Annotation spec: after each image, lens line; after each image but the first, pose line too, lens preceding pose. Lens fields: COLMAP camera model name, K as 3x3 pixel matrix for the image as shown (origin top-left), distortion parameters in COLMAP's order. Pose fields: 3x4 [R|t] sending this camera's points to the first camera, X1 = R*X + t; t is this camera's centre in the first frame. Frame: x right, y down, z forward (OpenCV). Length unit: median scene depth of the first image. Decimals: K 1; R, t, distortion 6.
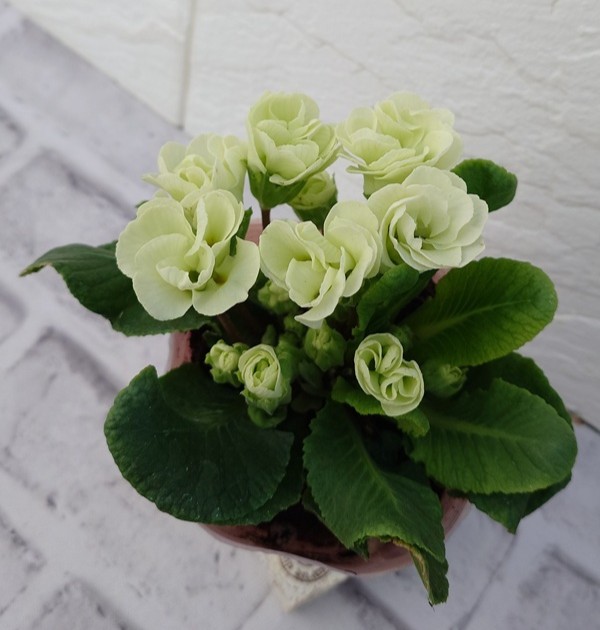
lens RADIAL K [[843.2, 0, 237.0], [0, 843.2, 315.0], [0, 0, 1]] dist [0.005964, -0.051518]
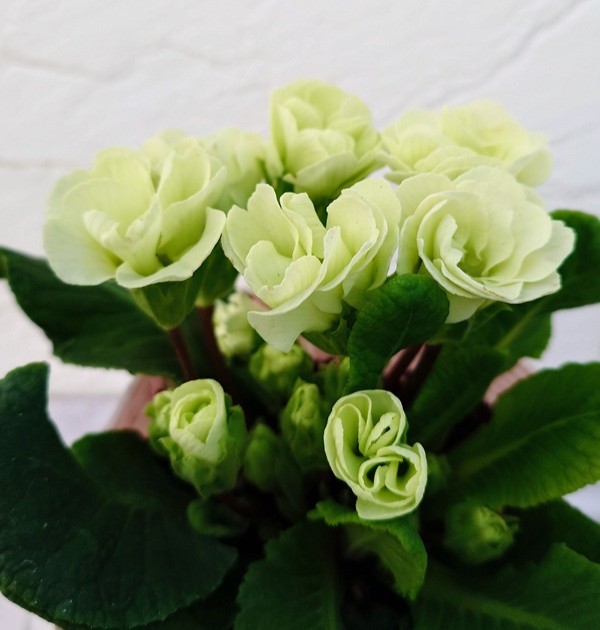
lens RADIAL K [[843.2, 0, 237.0], [0, 843.2, 315.0], [0, 0, 1]] dist [0.005964, -0.051518]
pose [[0.958040, 0.220012, -0.183725, 0.165641], [-0.265312, 0.923252, -0.277877, 0.170980], [0.108488, 0.314962, 0.942884, 0.338231]]
